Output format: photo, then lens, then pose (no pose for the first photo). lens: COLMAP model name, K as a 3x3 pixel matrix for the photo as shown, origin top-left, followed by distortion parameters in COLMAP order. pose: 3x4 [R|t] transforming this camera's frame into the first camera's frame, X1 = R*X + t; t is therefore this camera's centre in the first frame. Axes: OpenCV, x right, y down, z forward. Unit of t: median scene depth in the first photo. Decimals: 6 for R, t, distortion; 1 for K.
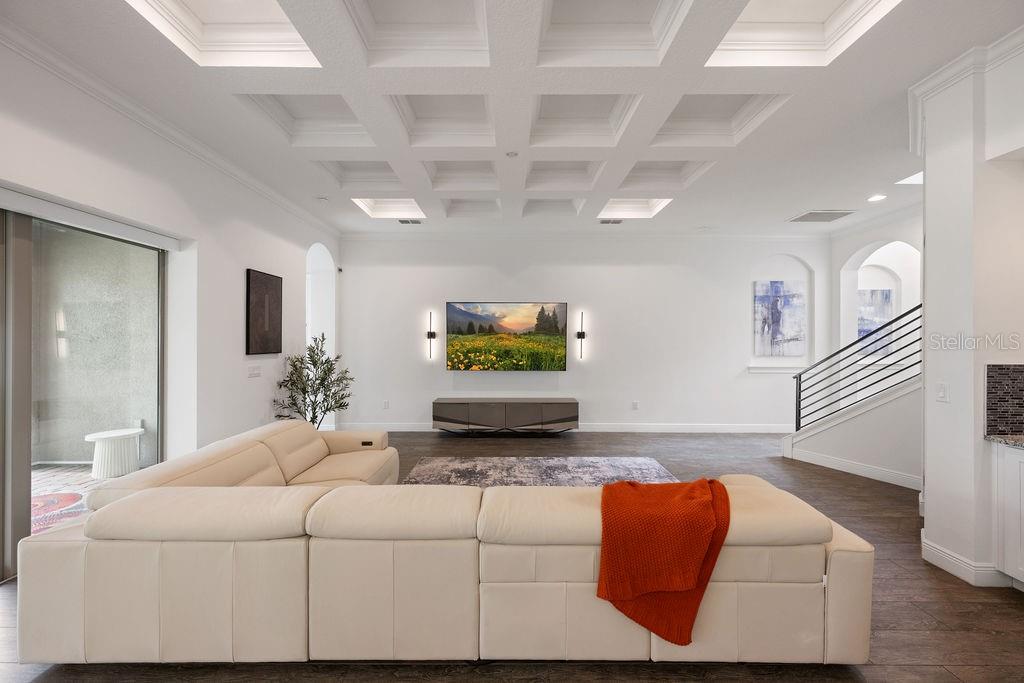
lens RADIAL K [[403.3, 0, 512.9], [0, 403.3, 340.9], [0, 0, 1]] dist [0.002188, -0.000213]
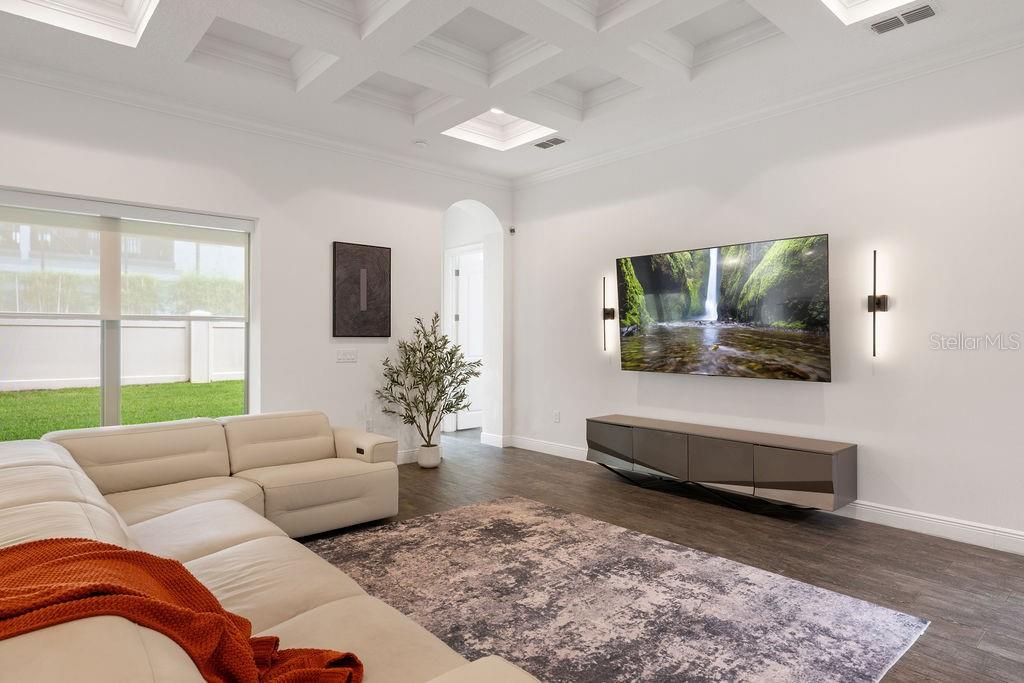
lens RADIAL K [[576.3, 0, 517.3], [0, 576.3, 340.8], [0, 0, 1]] dist [-0.006846, 0.003207]
pose [[0.668748, 0.002837, -0.743483, 0.429098], [-0.000426, 0.999994, 0.003433, 0.028528], [0.743489, -0.001979, 0.668746, 0.331245]]
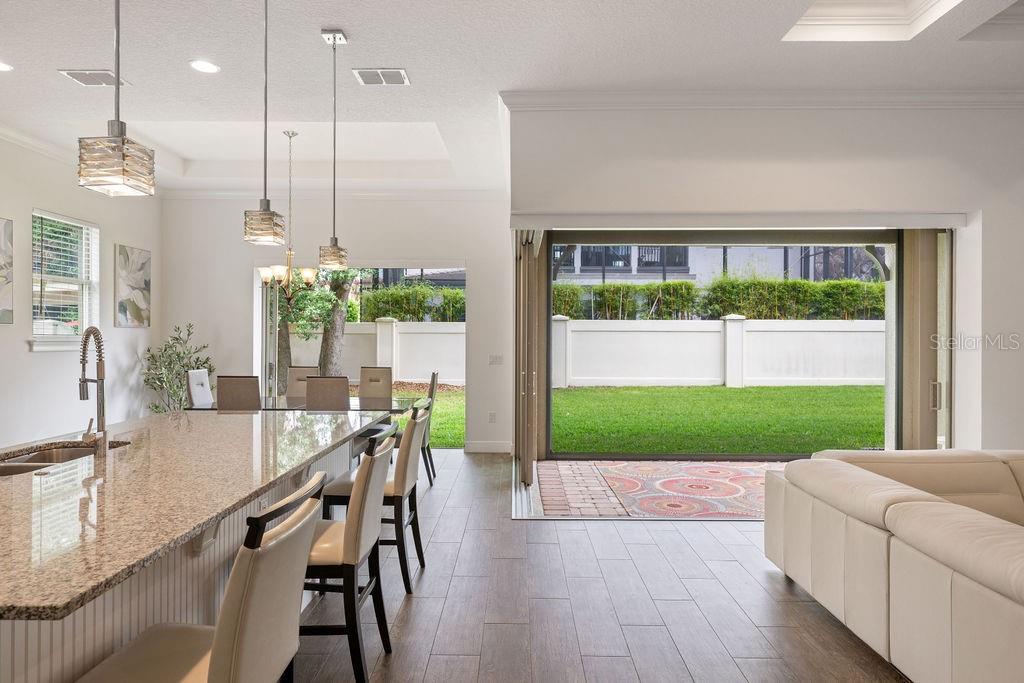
lens RADIAL K [[614.9, 0, 512.8], [0, 614.9, 338.4], [0, 0, 1]] dist [-0.001863, 0.000569]
pose [[-0.012005, 0.001689, -0.999927, 0.297186], [-0.004178, 0.999990, 0.001739, 0.008384], [0.999919, 0.004199, -0.011998, 0.038697]]
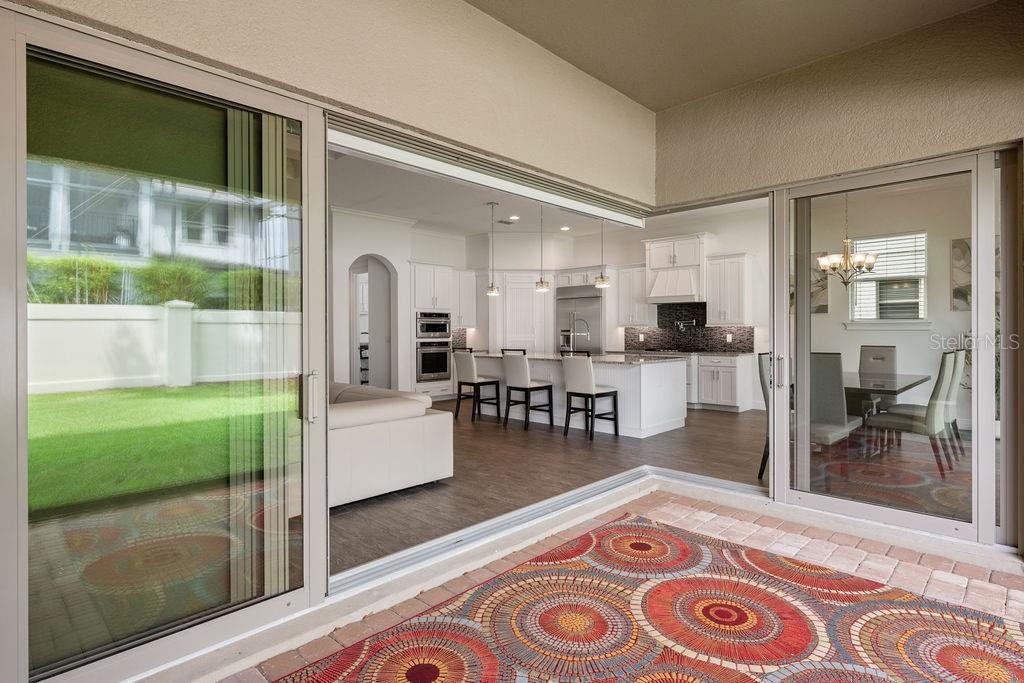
lens RADIAL K [[509.8, 0, 513.0], [0, 509.8, 332.2], [0, 0, 1]] dist [-0.008885, -0.001826]
pose [[-0.711915, 0.000452, 0.702266, -0.959446], [0.002559, 0.999995, 0.001950, 0.035587], [-0.702261, 0.003185, -0.711912, 0.757087]]
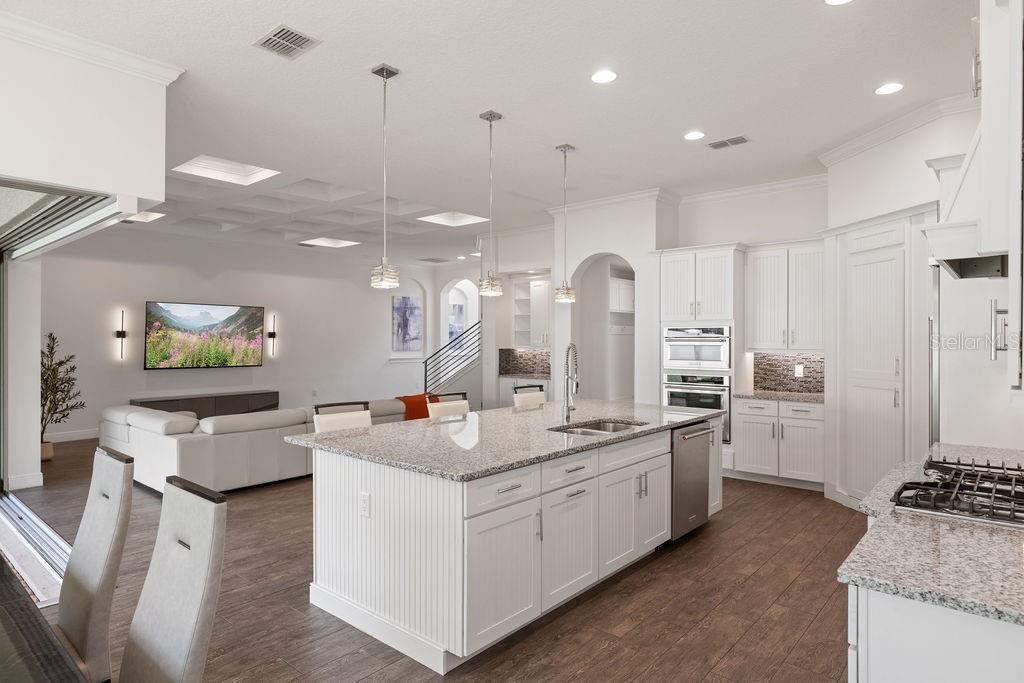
lens RADIAL K [[576.3, 0, 510.8], [0, 576.3, 339.6], [0, 0, 1]] dist [-0.006846, 0.003207]
pose [[0.654156, -0.001358, 0.756359, -0.719302], [0.000988, 0.999999, 0.000941, -0.002145], [-0.756359, 0.000132, 0.654156, -0.674833]]
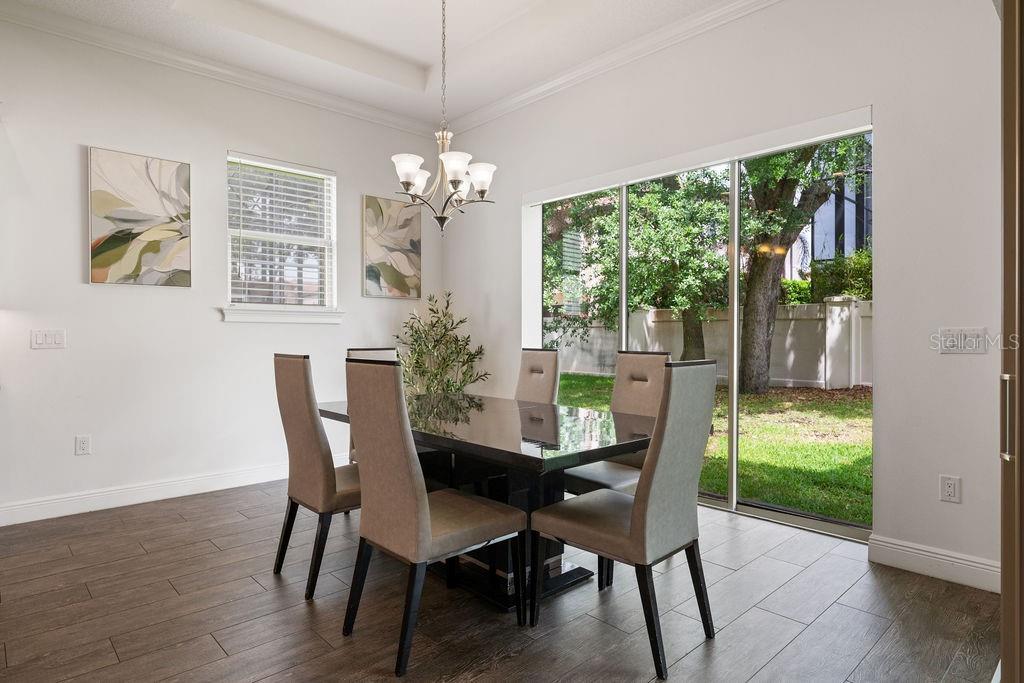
lens RADIAL K [[576.3, 0, 514.4], [0, 576.3, 332.5], [0, 0, 1]] dist [-0.006846, 0.003207]
pose [[-0.732270, -0.004451, -0.681000, -0.426496], [-0.000519, 0.999982, -0.005978, 0.052877], [0.681014, -0.004025, -0.732259, 0.084689]]
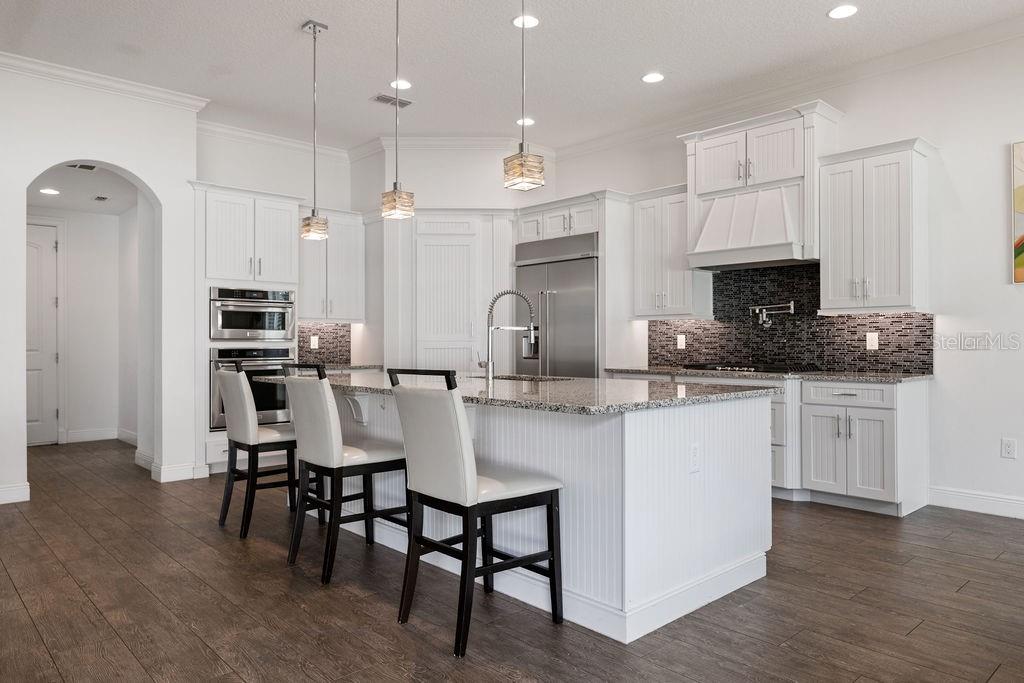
lens RADIAL K [[676.1, 0, 506.0], [0, 676.1, 338.9], [0, 0, 1]] dist [-0.006788, 0.002468]
pose [[-0.669593, 0.001802, 0.742726, -0.699092], [0.000918, 0.999998, -0.001599, 0.055157], [-0.742728, -0.000389, -0.669593, 0.198949]]
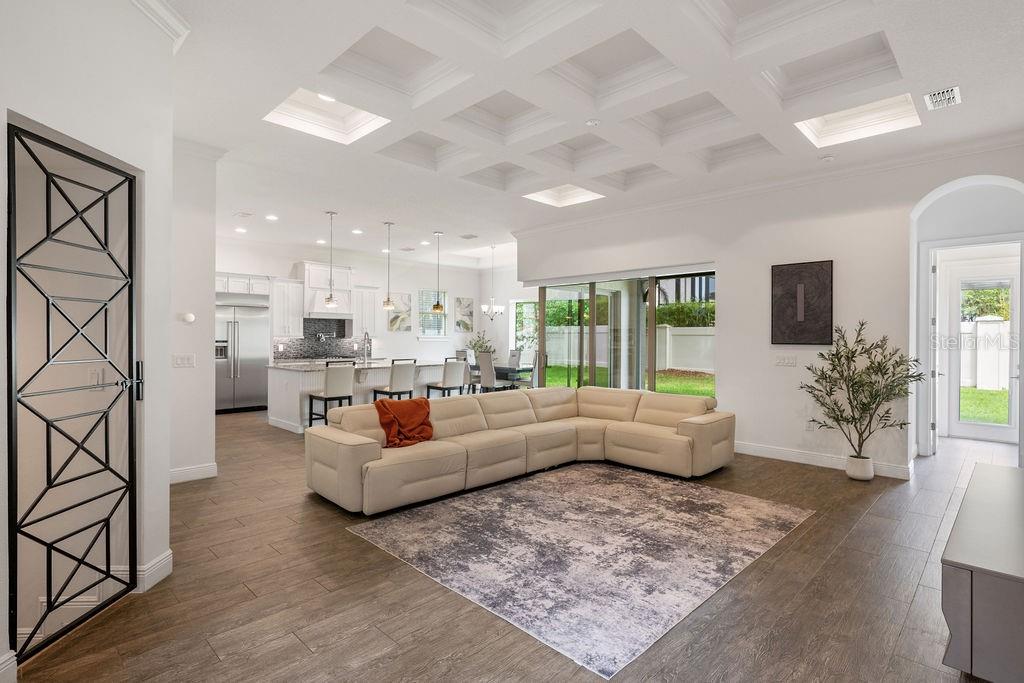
lens RADIAL K [[509.8, 0, 510.8], [0, 509.8, 336.2], [0, 0, 1]] dist [-0.008885, -0.001826]
pose [[-0.704530, -0.008212, -0.709627, 0.612090], [-0.008202, 0.999960, -0.003428, 0.017466], [0.709627, 0.003405, -0.704570, 1.093750]]
